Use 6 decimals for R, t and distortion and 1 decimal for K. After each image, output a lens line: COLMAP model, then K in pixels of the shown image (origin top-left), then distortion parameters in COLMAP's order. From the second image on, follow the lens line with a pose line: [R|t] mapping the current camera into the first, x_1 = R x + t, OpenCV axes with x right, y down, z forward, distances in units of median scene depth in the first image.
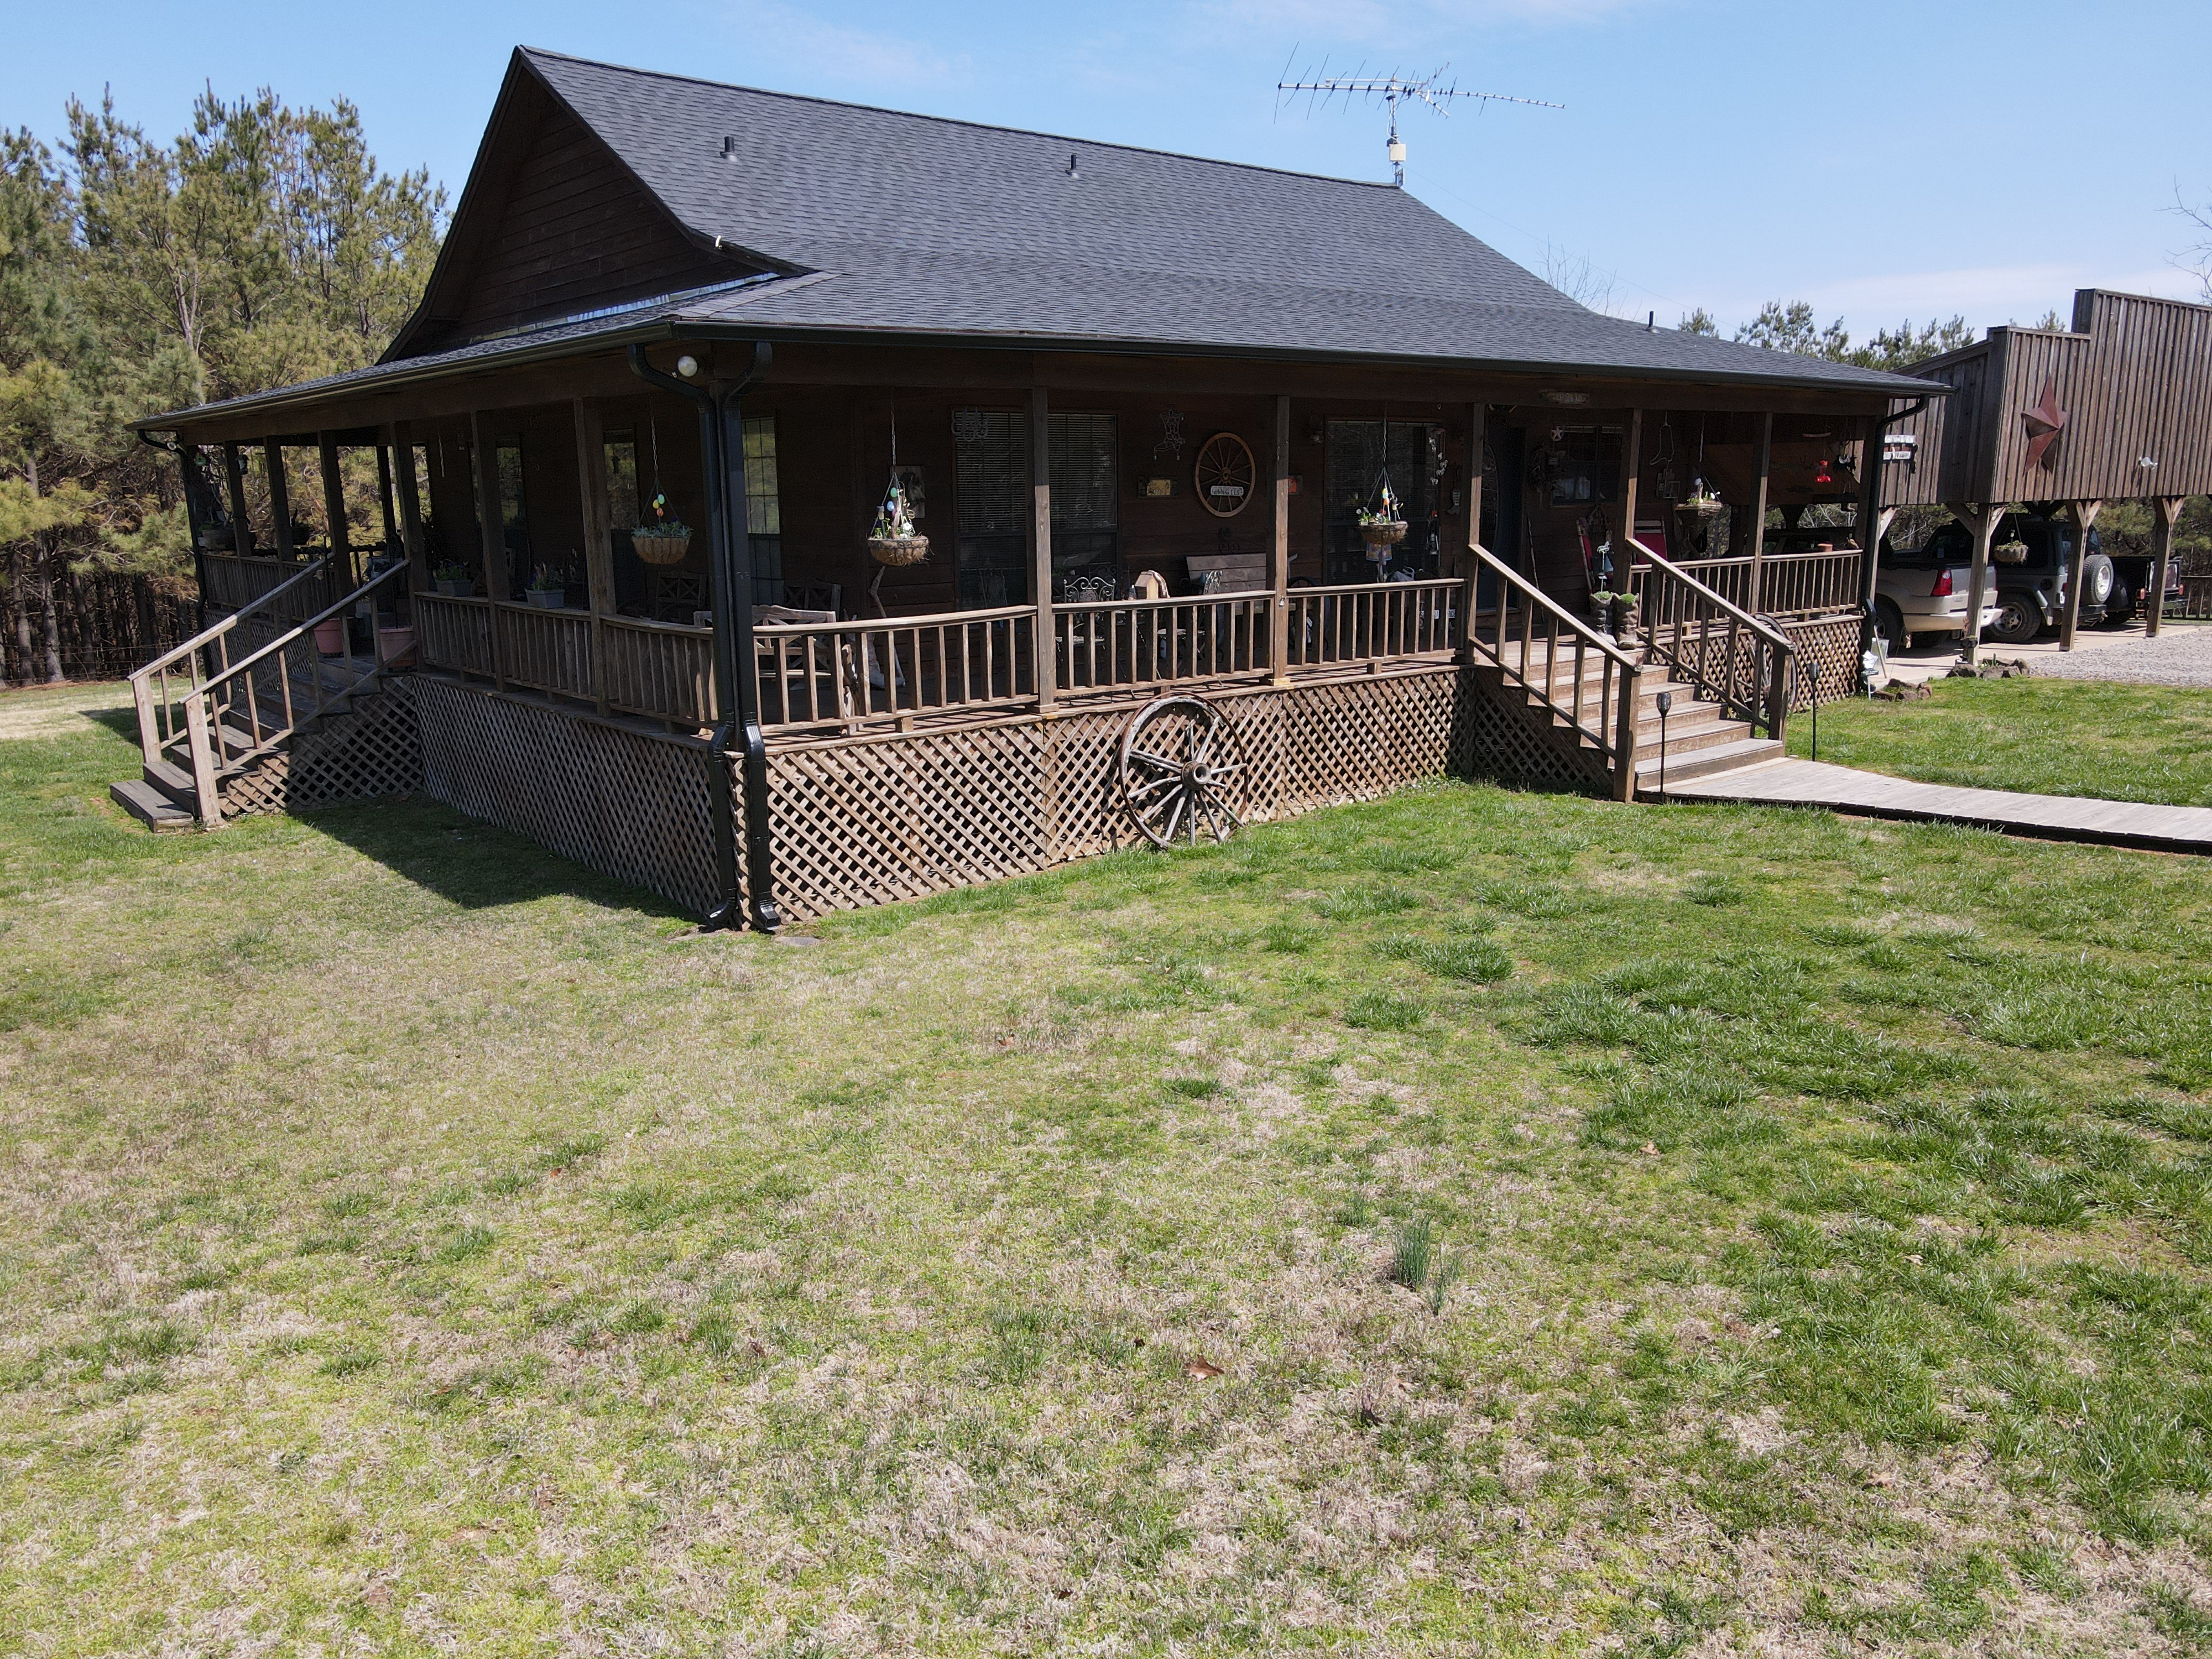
lens RADIAL K [[1621.4, 0, 1099.9], [0, 1621.4, 828.3], [0, 0, 1]] dist [0.006229, 0.006490]
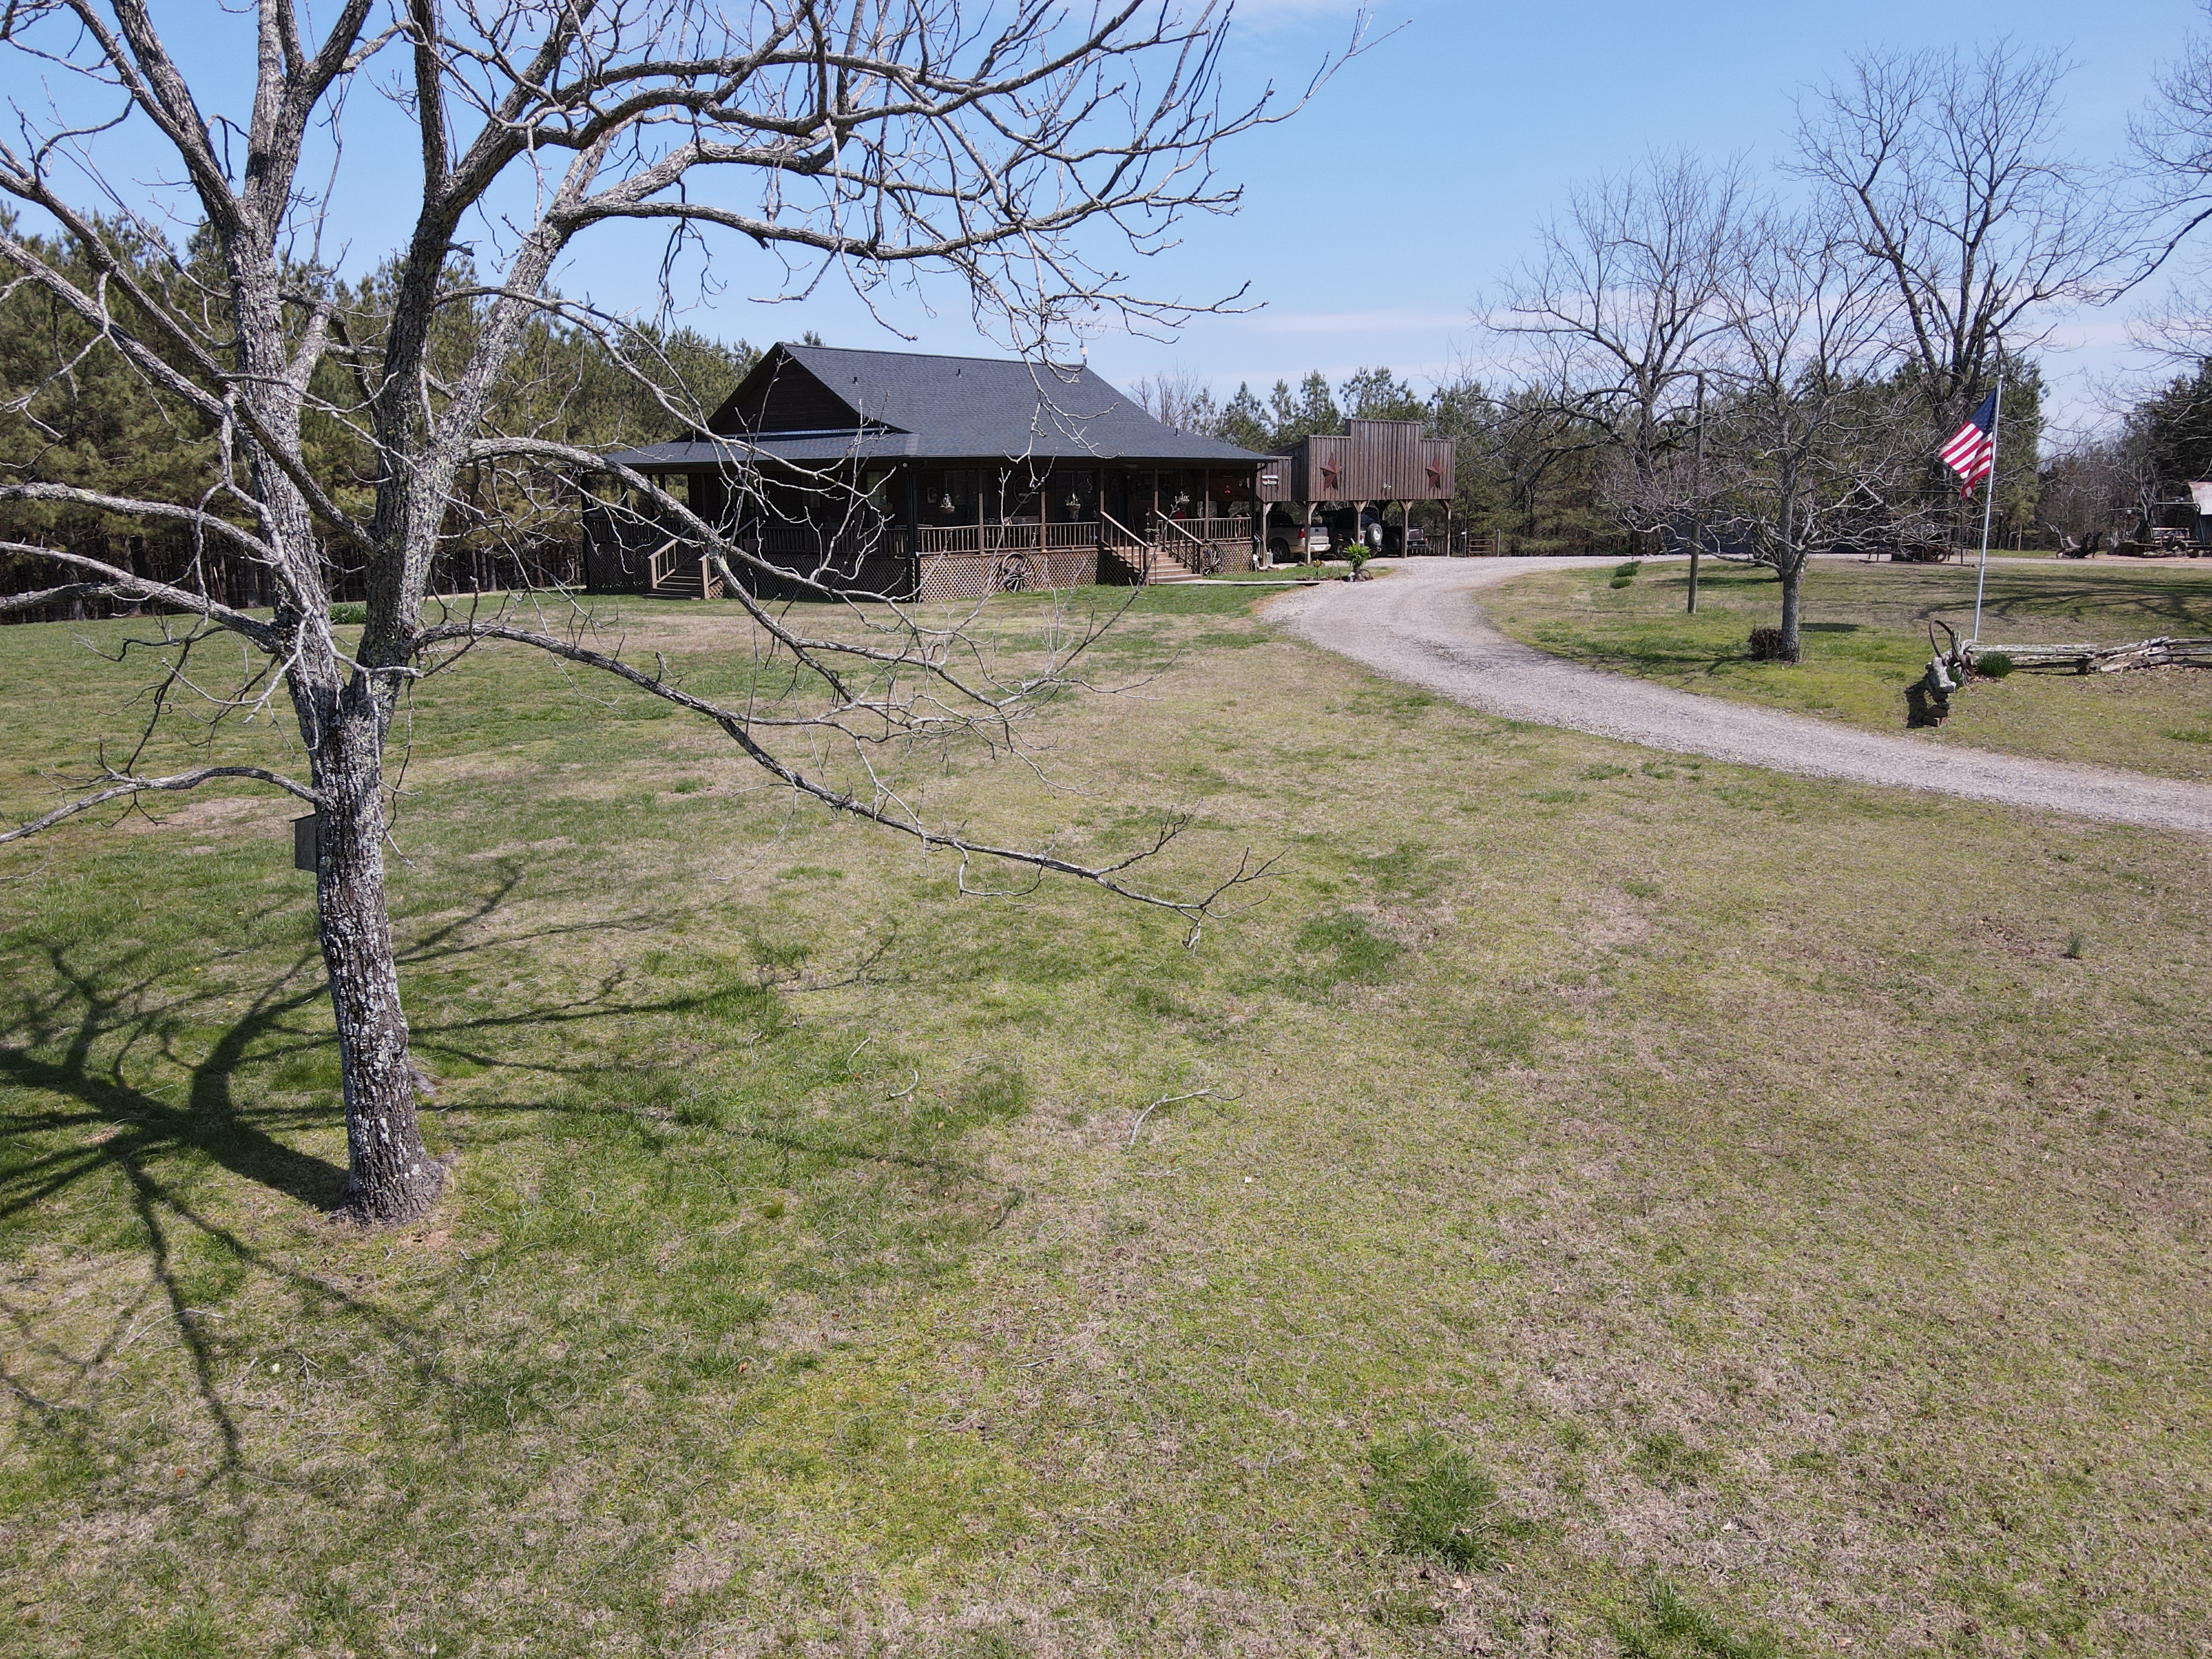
lens RADIAL K [[1621.4, 0, 1112.1], [0, 1621.4, 834.5], [0, 0, 1]] dist [0.006229, 0.006490]
pose [[0.986506, -0.028502, 0.161225, -0.229264], [0.028374, 0.999593, 0.003099, 0.363724], [-0.161248, 0.001517, 0.986913, -1.739614]]
